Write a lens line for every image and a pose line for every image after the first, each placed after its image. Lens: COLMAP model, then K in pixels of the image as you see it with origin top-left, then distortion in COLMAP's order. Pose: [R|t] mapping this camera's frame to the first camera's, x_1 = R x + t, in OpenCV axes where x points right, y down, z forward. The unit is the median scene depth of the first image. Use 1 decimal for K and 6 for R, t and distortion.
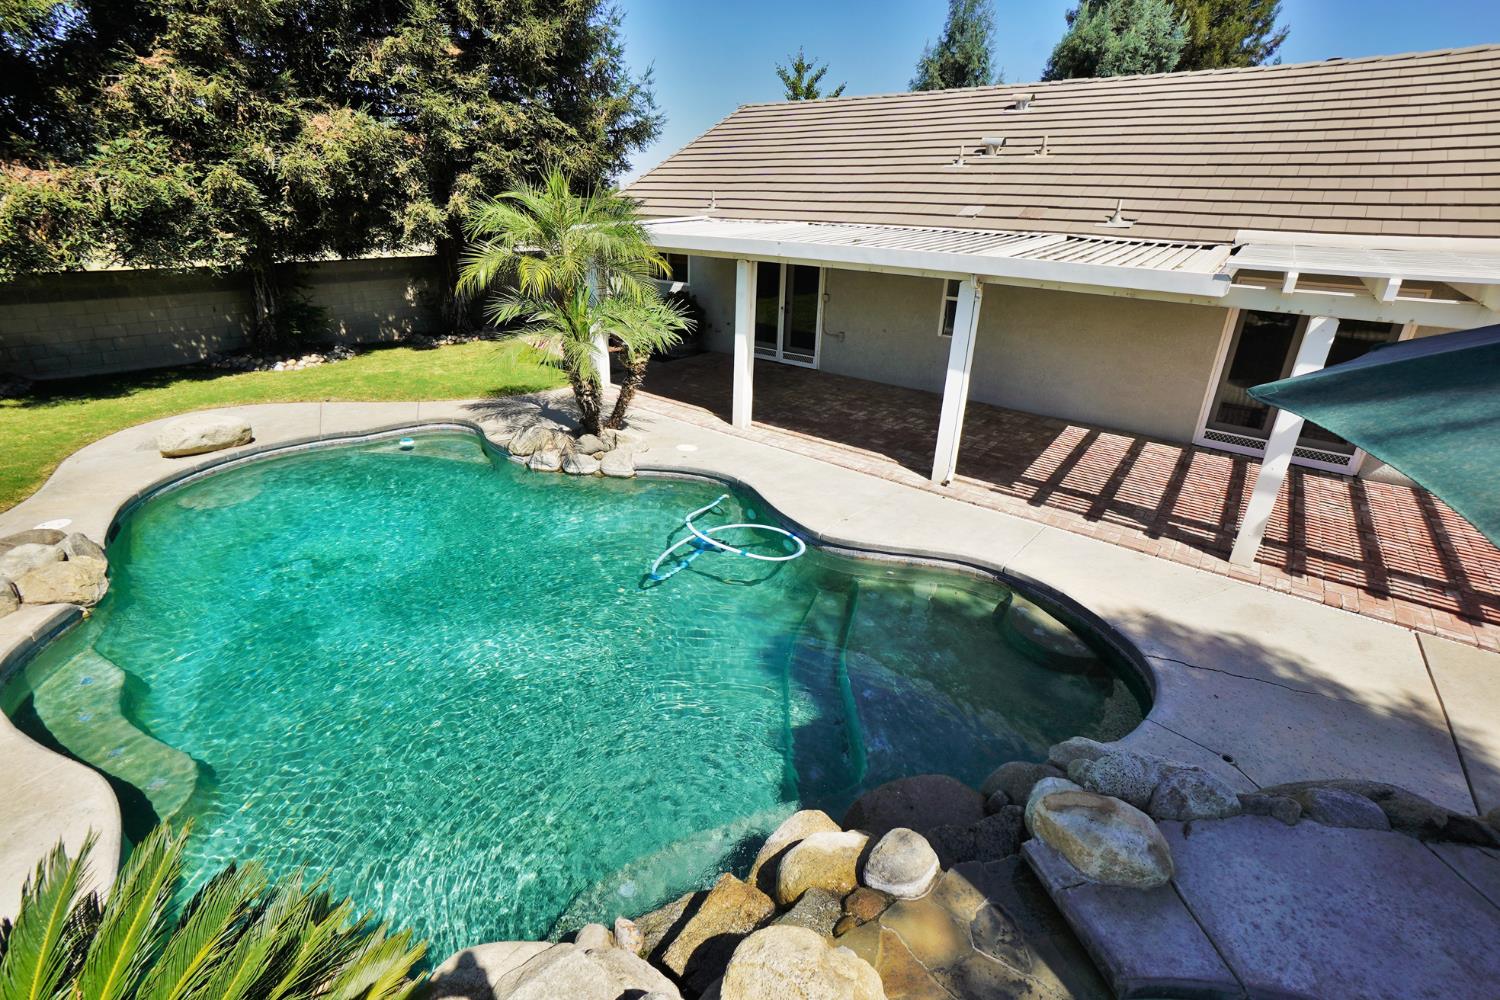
lens RADIAL K [[656.0, 0, 727.5], [0, 656.0, 490.2], [0, 0, 1]] dist [-0.058550, 0.019456]
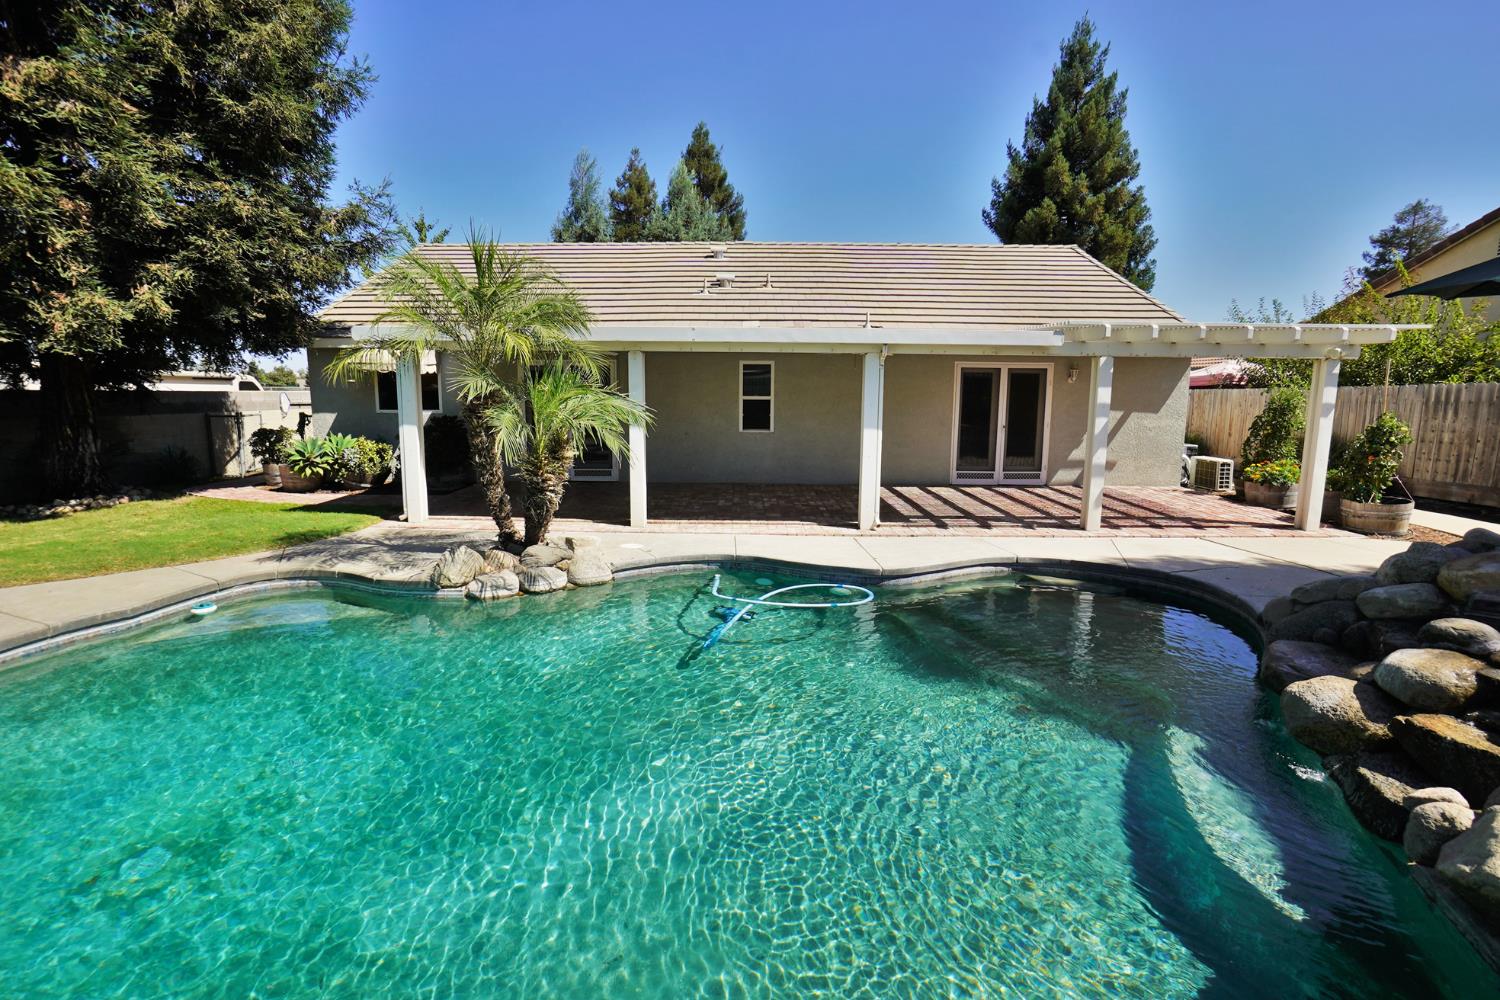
lens RADIAL K [[656.0, 0, 723.6], [0, 656.0, 487.0], [0, 0, 1]] dist [-0.058550, 0.019456]
pose [[0.789247, -0.107565, 0.604582, -0.452986], [0.254800, 0.953149, -0.163045, 0.032636], [-0.558719, 0.282730, 0.779678, 0.201927]]
